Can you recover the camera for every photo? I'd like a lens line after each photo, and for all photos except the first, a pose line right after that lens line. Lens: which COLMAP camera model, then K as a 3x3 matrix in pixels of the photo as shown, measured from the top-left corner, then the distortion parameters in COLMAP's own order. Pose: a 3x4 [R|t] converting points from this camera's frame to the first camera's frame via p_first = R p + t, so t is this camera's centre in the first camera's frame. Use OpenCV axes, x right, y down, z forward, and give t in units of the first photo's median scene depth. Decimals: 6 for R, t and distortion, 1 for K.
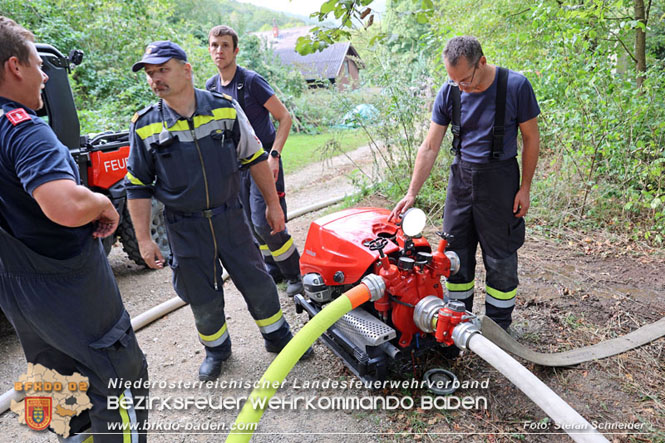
lens RADIAL K [[449.4, 0, 335.8], [0, 449.4, 223.8], [0, 0, 1]] dist [-0.010663, 0.018988]
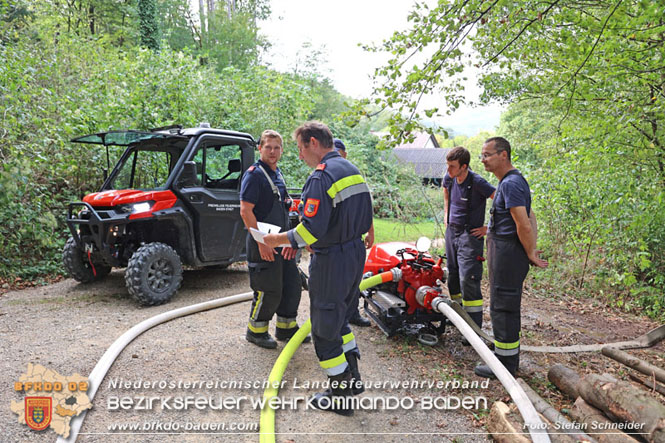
lens RADIAL K [[449.4, 0, 331.2], [0, 449.4, 221.2], [0, 0, 1]] dist [-0.010663, 0.018988]
pose [[0.960408, 0.129967, -0.246423, 0.250806], [-0.178351, 0.966334, -0.185445, 0.313262], [0.214025, 0.222053, 0.951255, -0.862239]]
